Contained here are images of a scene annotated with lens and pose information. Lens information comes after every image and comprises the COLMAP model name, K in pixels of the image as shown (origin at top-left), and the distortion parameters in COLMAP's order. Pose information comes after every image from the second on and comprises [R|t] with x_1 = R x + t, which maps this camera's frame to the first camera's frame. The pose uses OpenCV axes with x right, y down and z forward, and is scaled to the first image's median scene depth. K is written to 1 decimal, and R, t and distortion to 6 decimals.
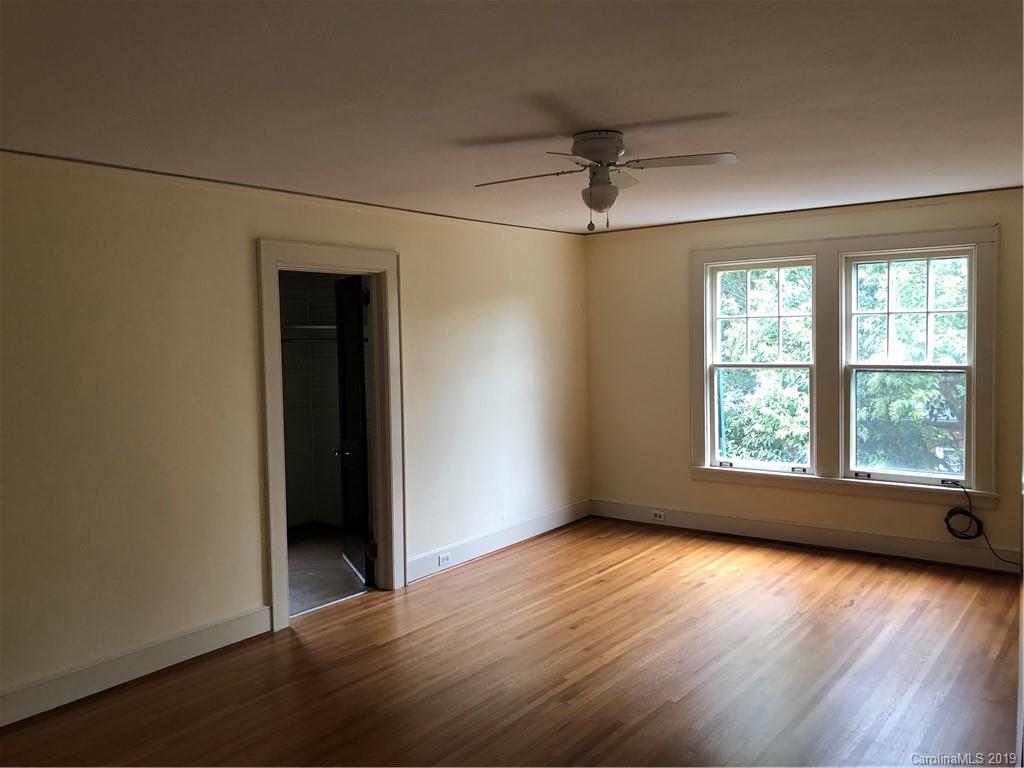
lens RADIAL K [[862.9, 0, 512.0], [0, 862.9, 384.0], [0, 0, 1]] dist [0.000619, -0.001230]
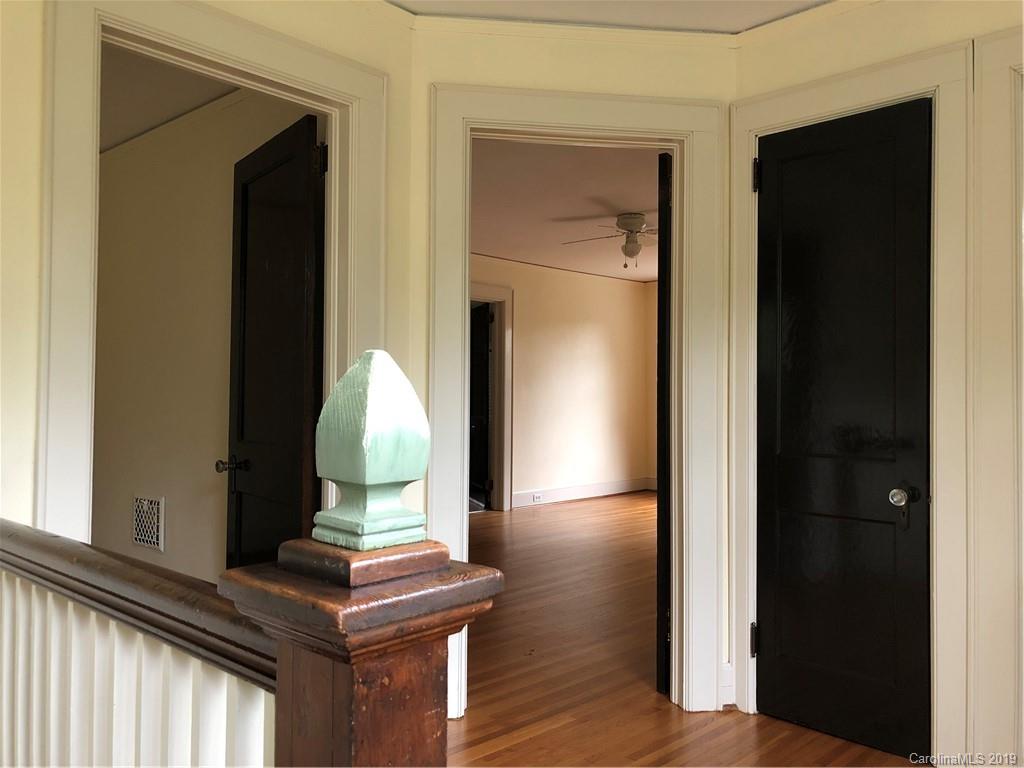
lens RADIAL K [[864.0, 0, 512.0], [0, 864.0, 384.0], [0, 0, 1]] dist [0.059849, -0.074174]
pose [[0.993708, 0.023534, -0.109499, 0.039692], [-0.031645, 0.996834, -0.072939, 0.136738], [0.107436, 0.075945, 0.991307, -0.539441]]
